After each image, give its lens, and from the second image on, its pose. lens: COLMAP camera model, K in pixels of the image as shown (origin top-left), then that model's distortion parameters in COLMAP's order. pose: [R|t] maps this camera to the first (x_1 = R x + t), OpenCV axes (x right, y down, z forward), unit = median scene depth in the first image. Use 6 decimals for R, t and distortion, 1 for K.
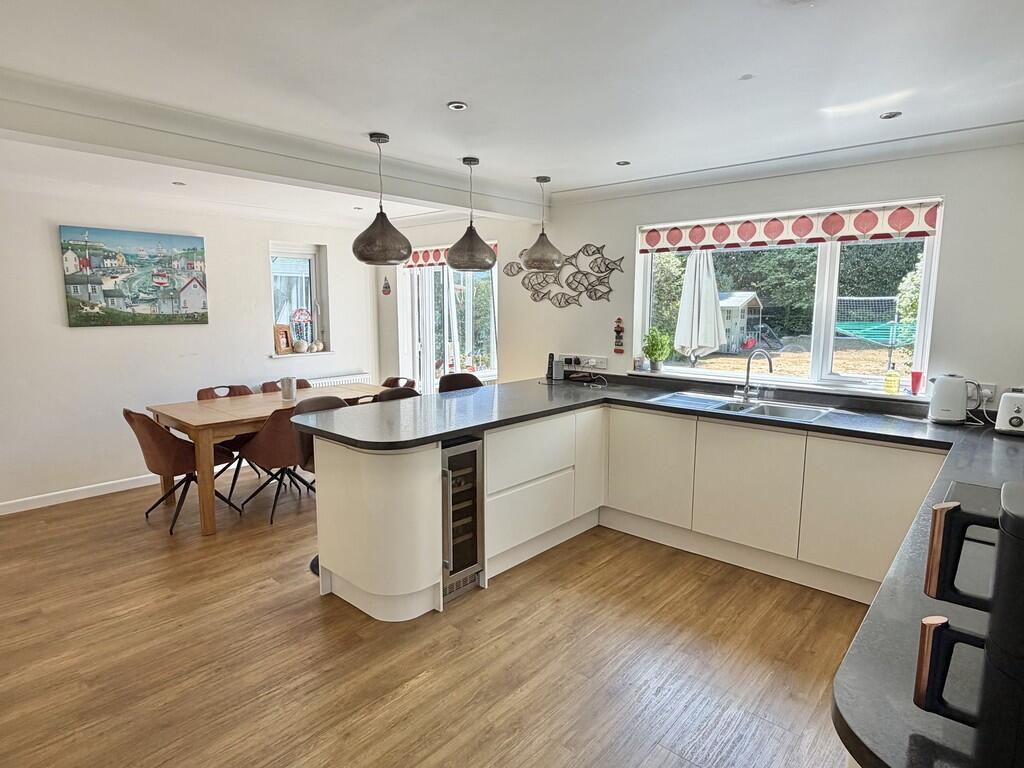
lens RADIAL K [[576.9, 0, 512.0], [0, 576.9, 384.0], [0, 0, 1]] dist [-0.001257, 0.000778]
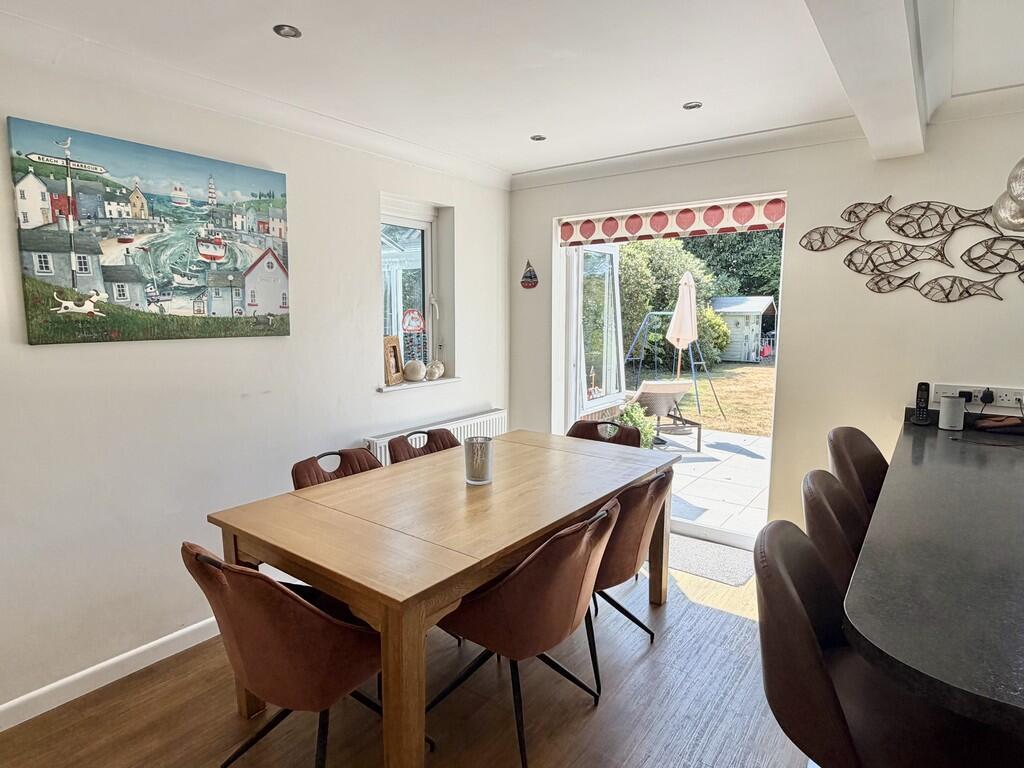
lens RADIAL K [[576.9, 0, 512.0], [0, 576.9, 384.0], [0, 0, 1]] dist [-0.001257, 0.000778]
pose [[0.995788, -0.014697, 0.090495, -0.408119], [0.015953, 0.999786, -0.013168, -0.052950], [-0.090282, 0.014557, 0.995810, 0.486815]]
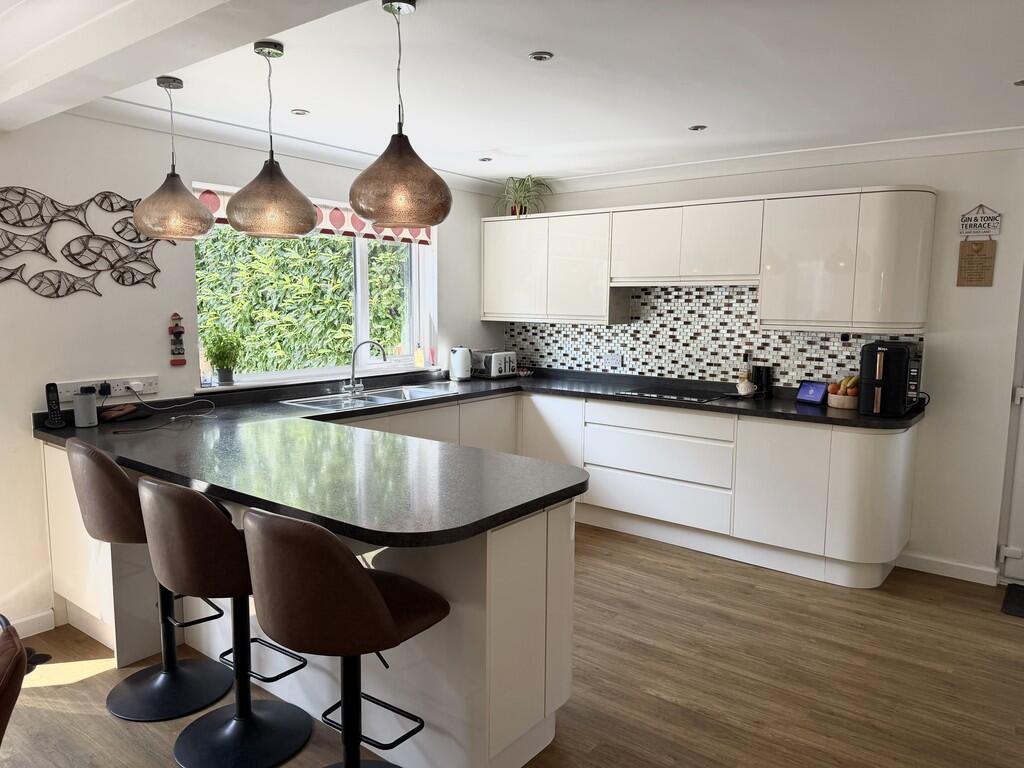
lens RADIAL K [[715.2, 0, 505.2], [0, 715.2, 388.1], [0, 0, 1]] dist [0.088397, -0.134511]
pose [[-0.065019, -0.126686, 0.989810, -0.651520], [0.127404, 0.982737, 0.134150, -0.088966], [-0.989718, 0.134828, -0.047756, 0.642833]]
